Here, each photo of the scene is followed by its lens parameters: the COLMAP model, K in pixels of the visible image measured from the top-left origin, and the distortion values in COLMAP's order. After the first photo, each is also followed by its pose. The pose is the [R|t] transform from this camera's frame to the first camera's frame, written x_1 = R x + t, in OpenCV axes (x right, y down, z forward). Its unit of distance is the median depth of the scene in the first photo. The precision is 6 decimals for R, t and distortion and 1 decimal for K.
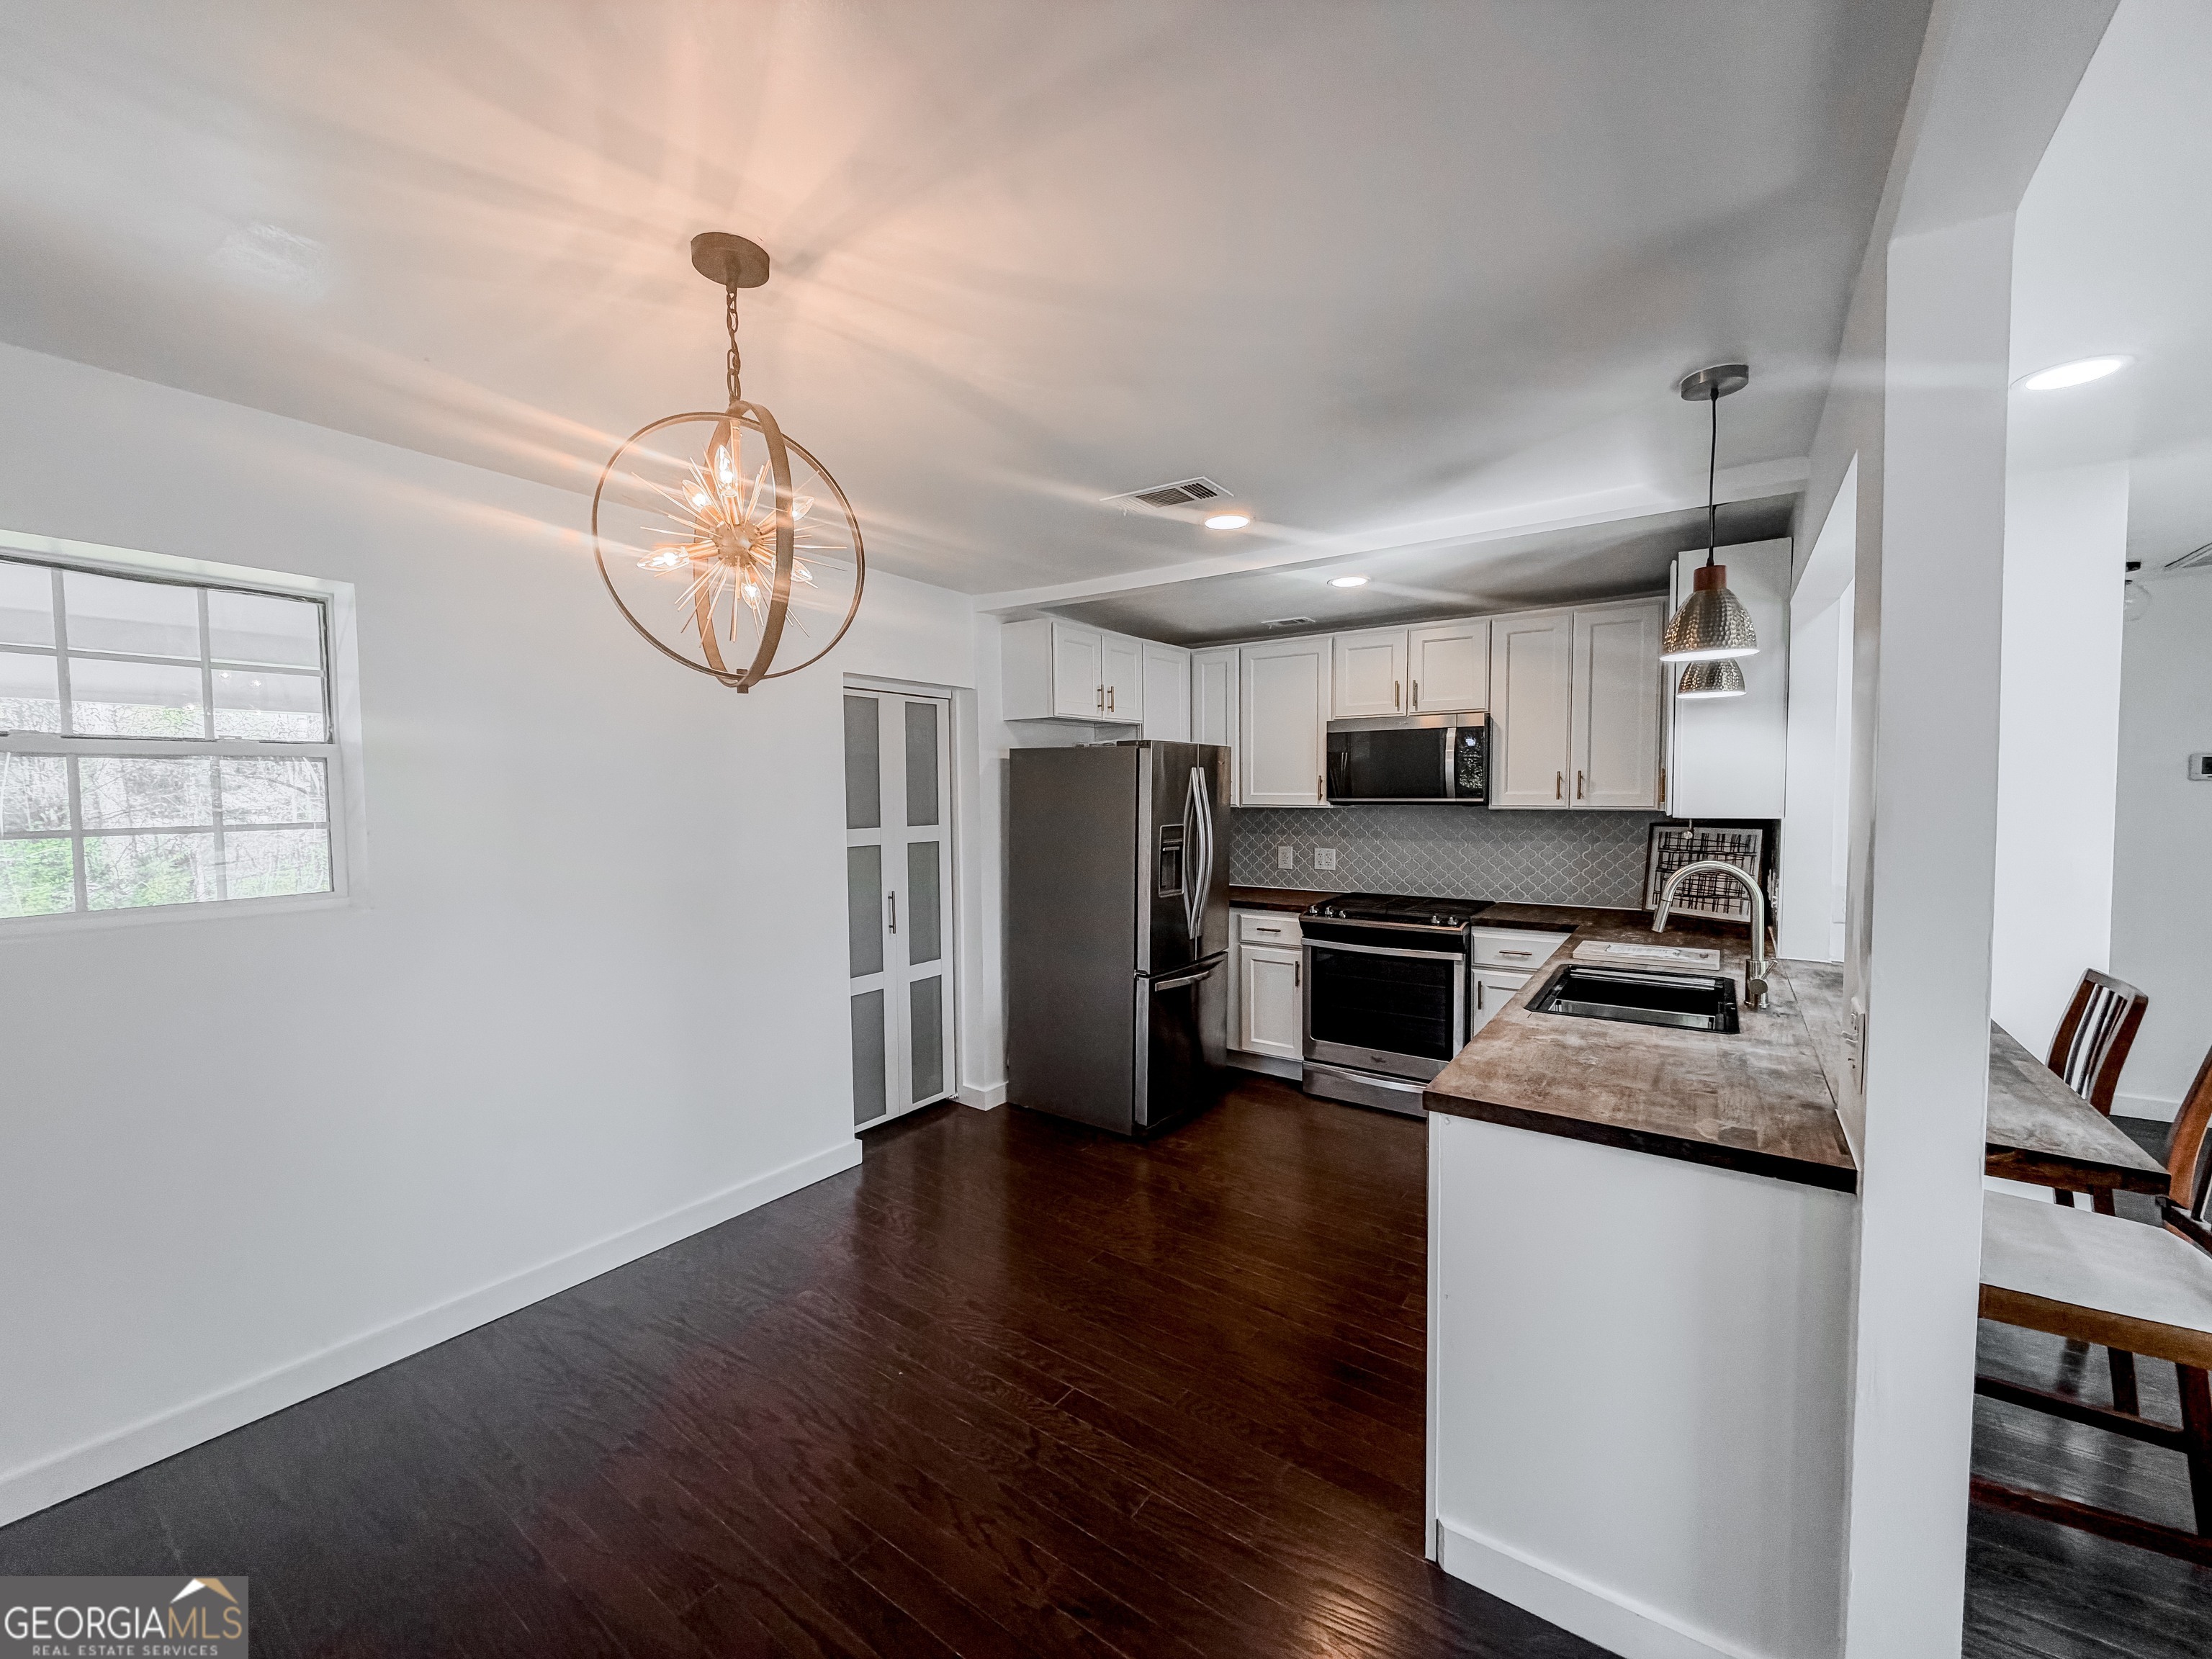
lens RADIAL K [[886.0, 0, 1105.2], [0, 886.0, 831.5], [0, 0, 1]] dist [-0.001827, -0.000062]
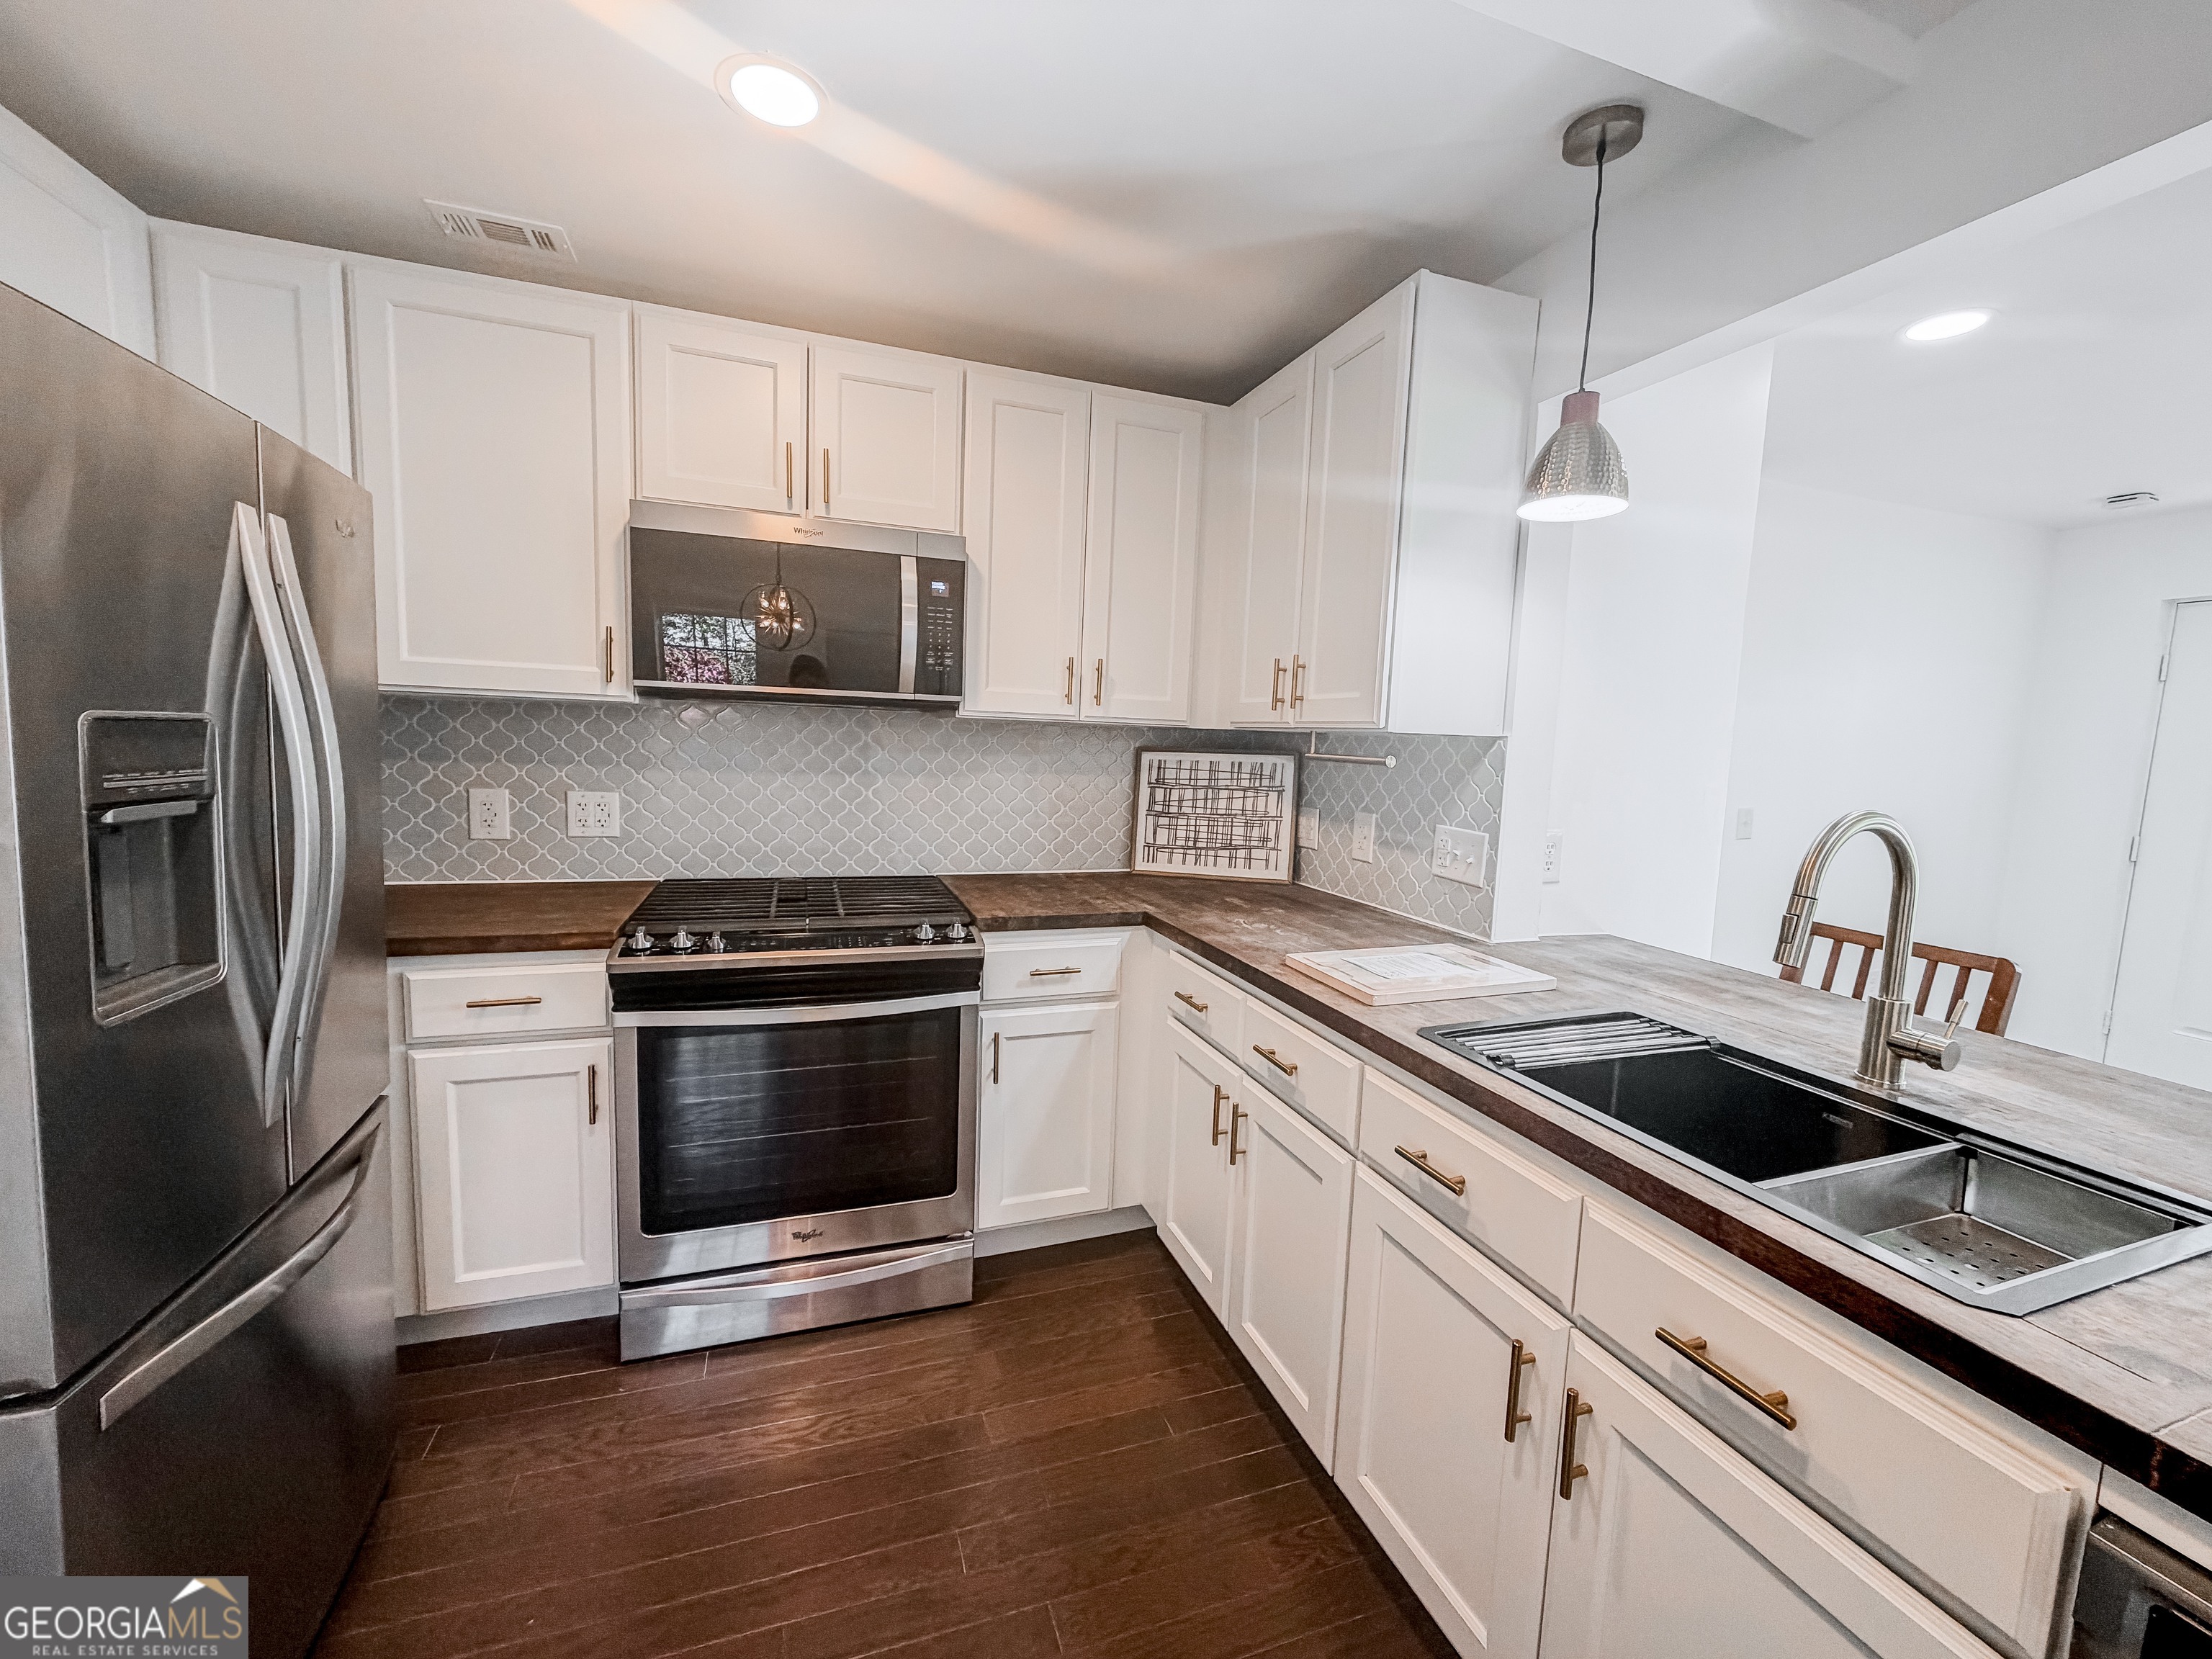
lens RADIAL K [[886.0, 0, 1104.3], [0, 886.0, 828.7], [0, 0, 1]] dist [-0.001827, -0.000062]
pose [[0.588917, -0.054130, 0.806379, 0.030576], [-0.001631, 0.997673, 0.068163, 0.007154], [-0.808192, -0.041458, 0.587458, 0.598725]]
